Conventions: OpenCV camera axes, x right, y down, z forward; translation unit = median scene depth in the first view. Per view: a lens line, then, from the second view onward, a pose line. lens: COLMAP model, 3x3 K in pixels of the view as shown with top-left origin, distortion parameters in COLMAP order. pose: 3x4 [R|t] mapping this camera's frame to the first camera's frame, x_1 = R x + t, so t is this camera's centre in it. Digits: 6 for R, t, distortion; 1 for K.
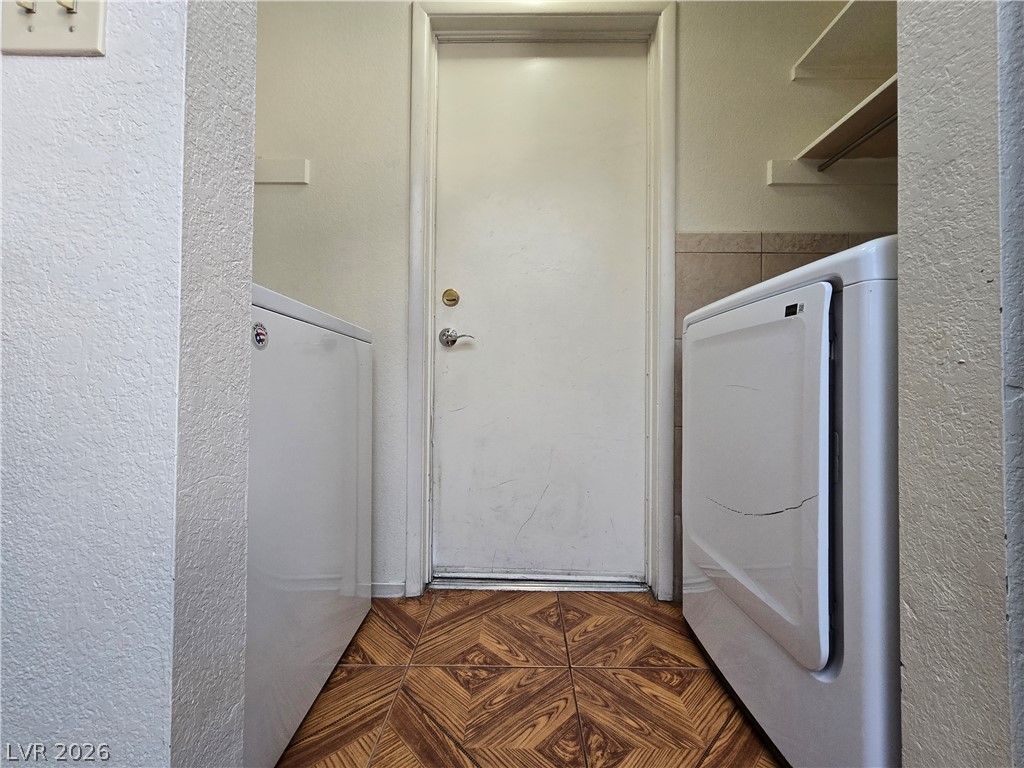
lens RADIAL K [[421.4, 0, 511.6], [0, 421.4, 380.2], [0, 0, 1]] dist [-0.006519, 0.002792]
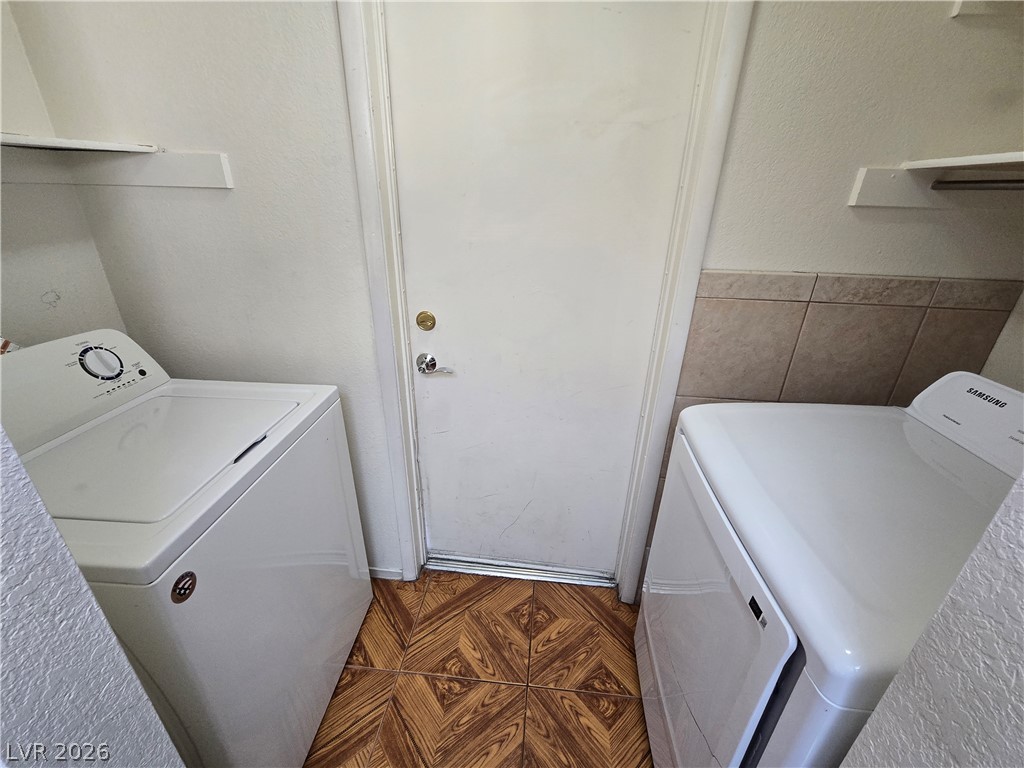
lens RADIAL K [[421.4, 0, 511.6], [0, 421.4, 381.4], [0, 0, 1]] dist [-0.006519, 0.002792]
pose [[0.996801, 0.043594, -0.066993, 0.116577], [-0.011746, 0.908963, 0.416712, -0.545466], [0.079060, -0.414592, 0.906567, 0.213699]]
